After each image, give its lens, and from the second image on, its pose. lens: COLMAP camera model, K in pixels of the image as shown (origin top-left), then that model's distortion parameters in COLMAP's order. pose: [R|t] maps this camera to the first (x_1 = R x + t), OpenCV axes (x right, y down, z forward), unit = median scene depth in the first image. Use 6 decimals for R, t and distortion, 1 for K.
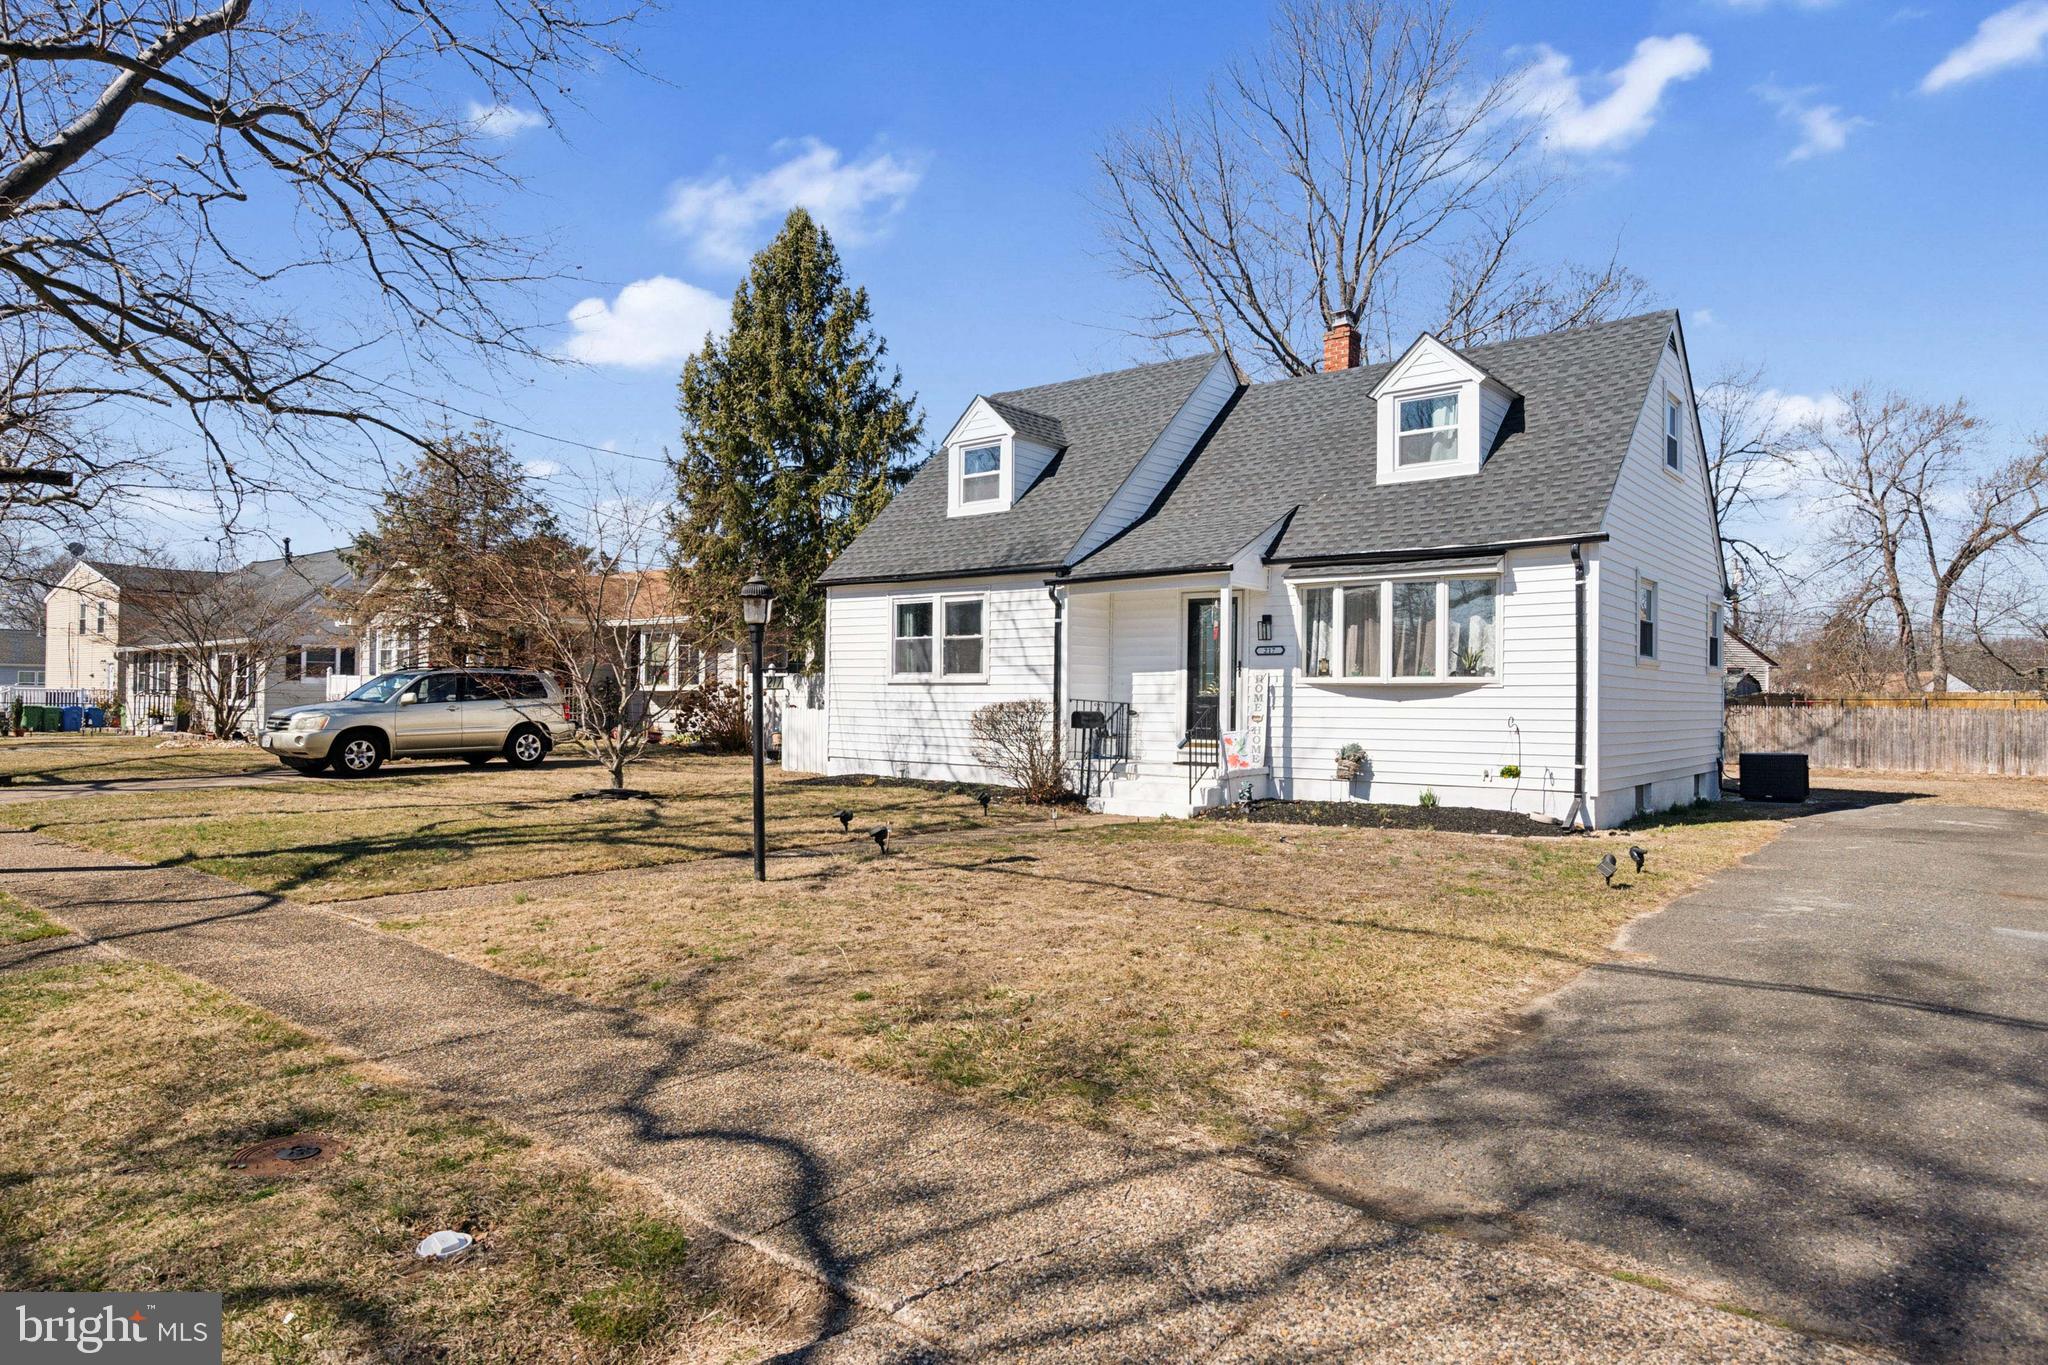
lens RADIAL K [[1195.6, 0, 1025.4], [0, 1195.6, 689.4], [0, 0, 1]] dist [0.002707, 0.000110]
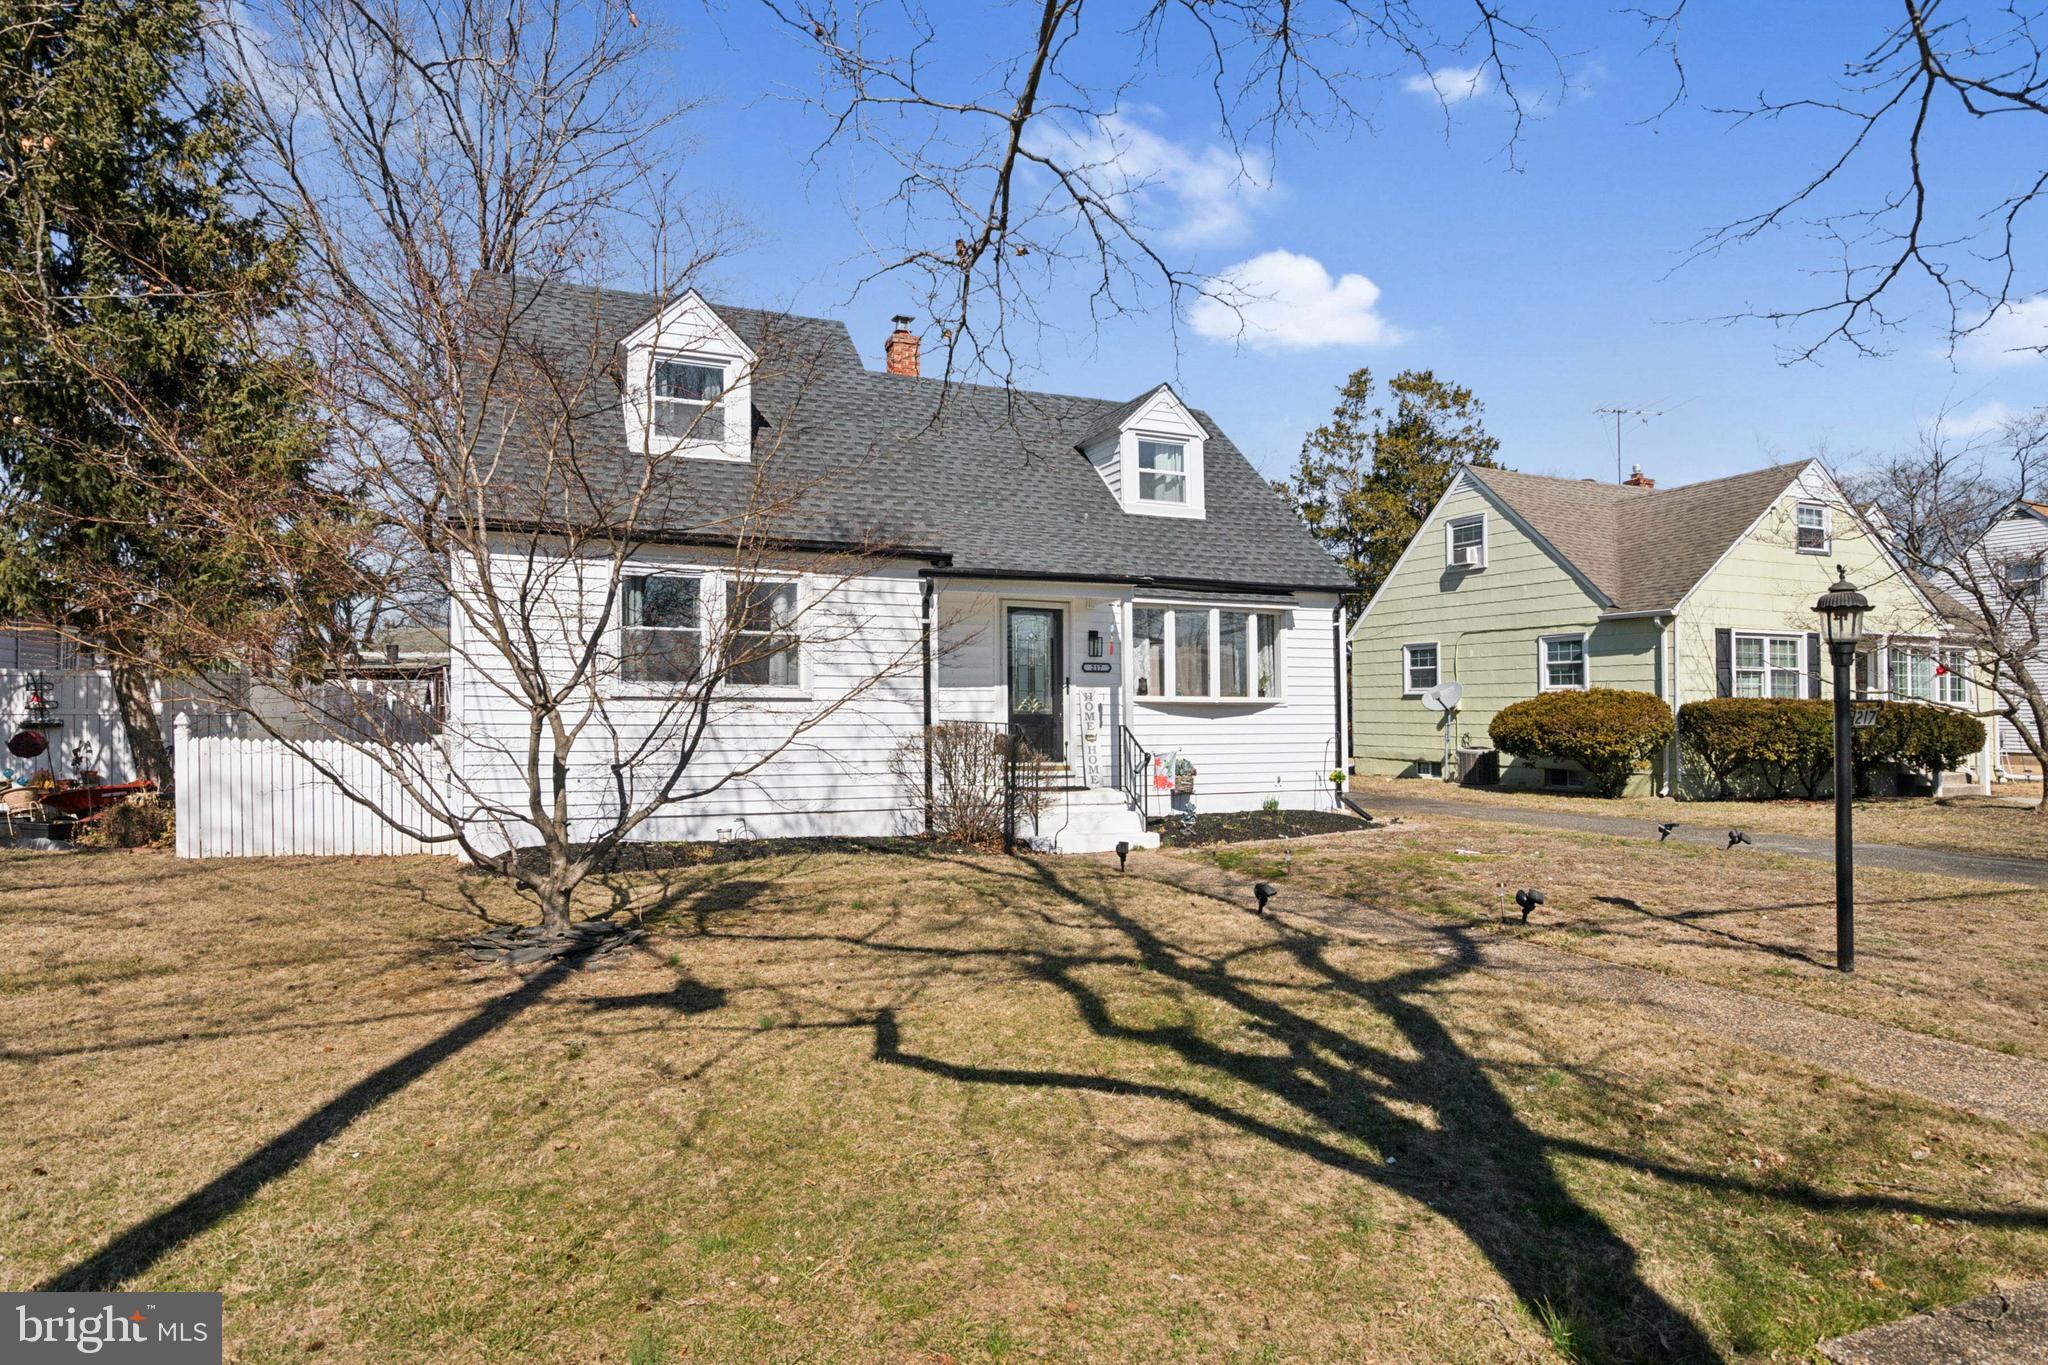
lens RADIAL K [[1120.8, 0, 1023.2], [0, 1120.8, 696.2], [0, 0, 1]] dist [-0.004393, -0.000082]
pose [[0.486701, 0.005790, 0.873549, -0.621661], [-0.007167, 0.999971, -0.002635, -0.006377], [-0.873539, -0.004979, 0.486729, 0.605267]]
